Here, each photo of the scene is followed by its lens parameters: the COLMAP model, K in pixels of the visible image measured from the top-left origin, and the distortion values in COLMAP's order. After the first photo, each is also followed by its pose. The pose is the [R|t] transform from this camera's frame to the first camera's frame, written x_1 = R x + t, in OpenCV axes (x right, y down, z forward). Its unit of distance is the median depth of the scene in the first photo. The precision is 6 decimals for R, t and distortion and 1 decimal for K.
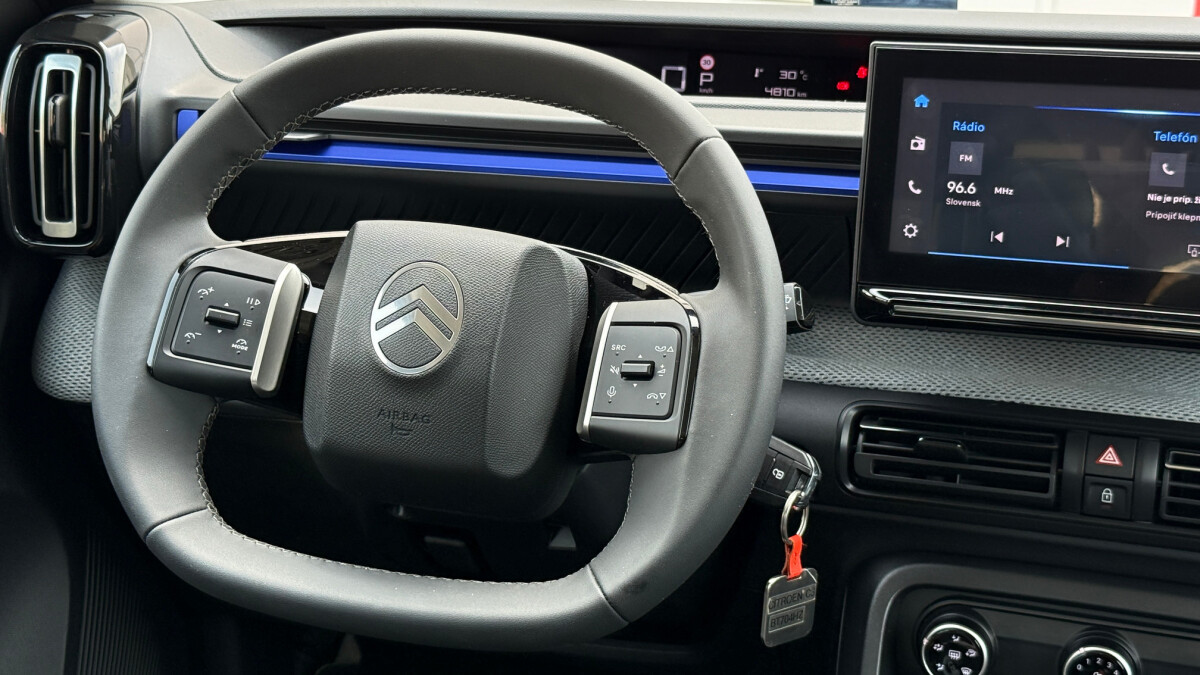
lens RADIAL K [[1913.2, 0, 595.1], [0, 1913.2, 340.1], [0, 0, 1]] dist [0.117615, 0.000000]
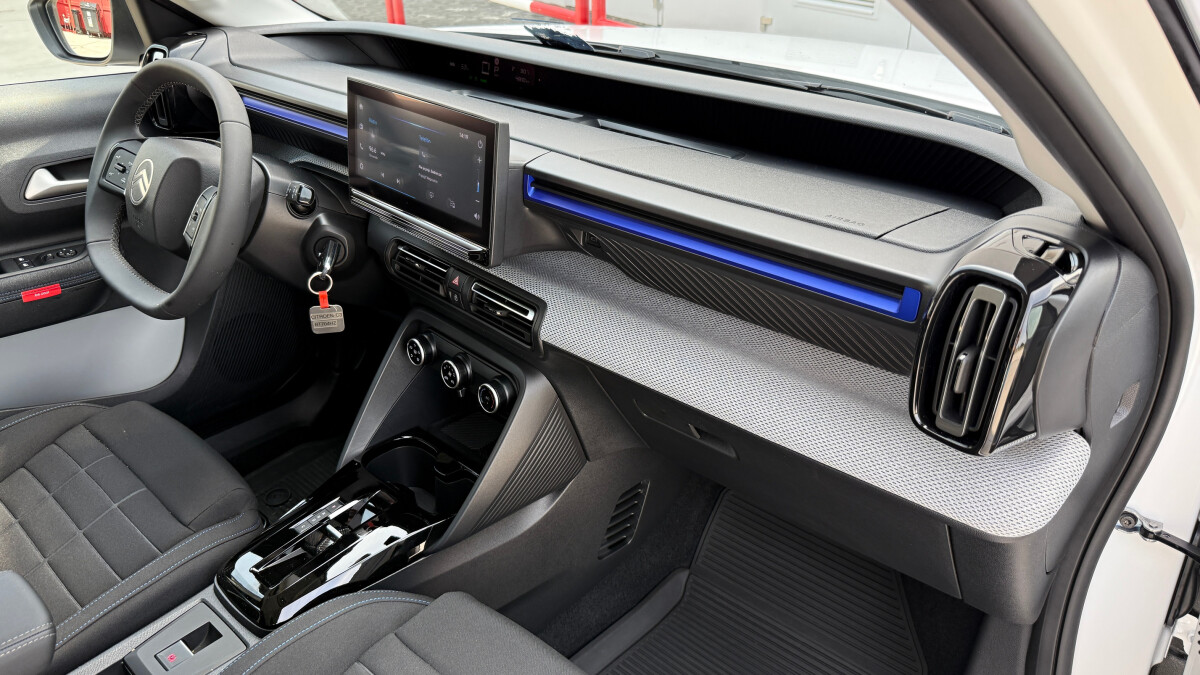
lens RADIAL K [[837.8, 0, 602.7], [0, 837.8, 333.2], [0, 0, 1]] dist [-0.005441, -0.003916]
pose [[0.898783, 0.201246, -0.389474, 0.839322], [-0.102644, 0.960317, 0.259338, -0.152783], [0.426209, -0.193111, 0.883773, 0.232457]]
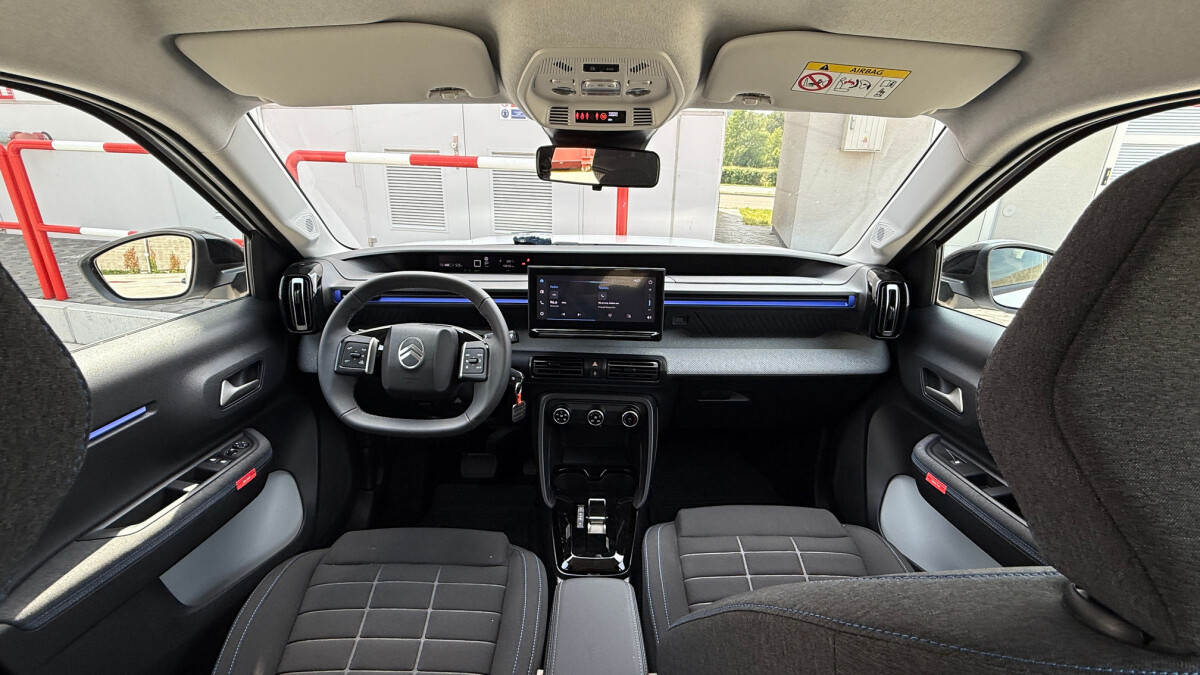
lens RADIAL K [[537.0, 0, 602.8], [0, 537.0, 340.7], [0, 0, 1]] dist [0.002512, 0.000262]
pose [[0.965796, -0.089847, 0.243238, 0.013047], [0.069178, 0.993331, 0.092238, -0.095862], [-0.249904, -0.072257, 0.965571, -0.094298]]
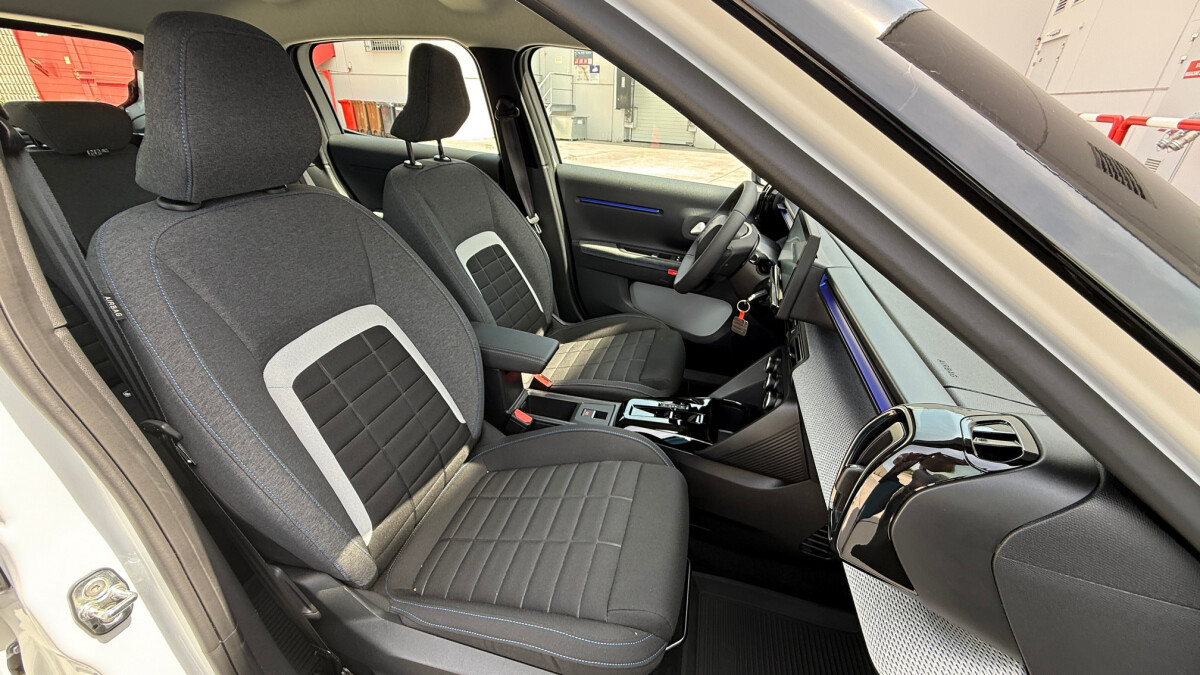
lens RADIAL K [[478.7, 0, 600.2], [0, 478.7, 341.8], [0, 0, 1]] dist [-0.000603, -0.000028]
pose [[0.020733, 0.443190, -0.896188, 1.110277], [-0.304884, 0.856488, 0.416503, -0.193394], [0.952164, 0.264598, 0.152879, 0.533642]]
